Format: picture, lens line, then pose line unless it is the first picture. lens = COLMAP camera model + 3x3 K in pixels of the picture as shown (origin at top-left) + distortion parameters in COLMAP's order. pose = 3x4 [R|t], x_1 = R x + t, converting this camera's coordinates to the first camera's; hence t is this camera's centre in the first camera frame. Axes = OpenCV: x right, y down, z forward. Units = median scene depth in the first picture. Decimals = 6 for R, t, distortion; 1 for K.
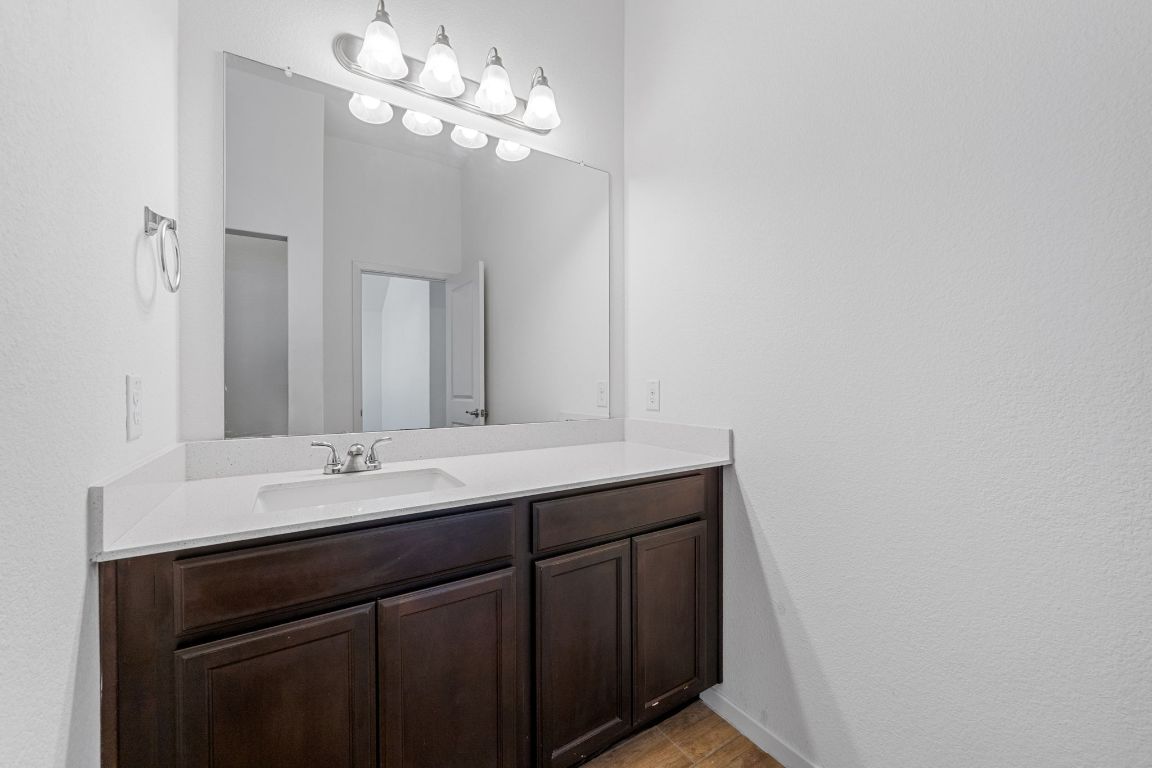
lens RADIAL K [[437.7, 0, 576.1], [0, 437.7, 386.4], [0, 0, 1]] dist [-0.002640, -0.000137]
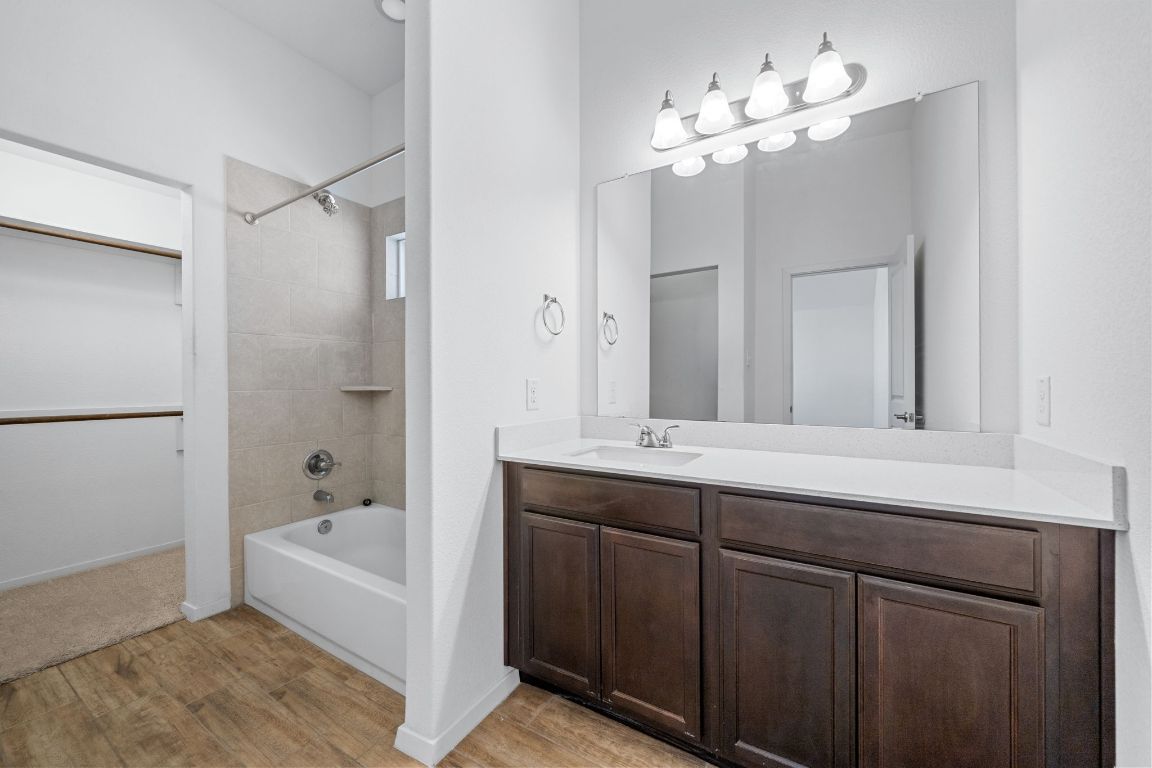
lens RADIAL K [[437.7, 0, 576.5], [0, 437.7, 380.6], [0, 0, 1]] dist [-0.002640, -0.000137]
pose [[0.443989, -0.004183, -0.896023, 0.534394], [-0.002262, 0.999981, -0.005790, -0.004431], [0.896030, 0.004598, 0.443971, 0.147867]]
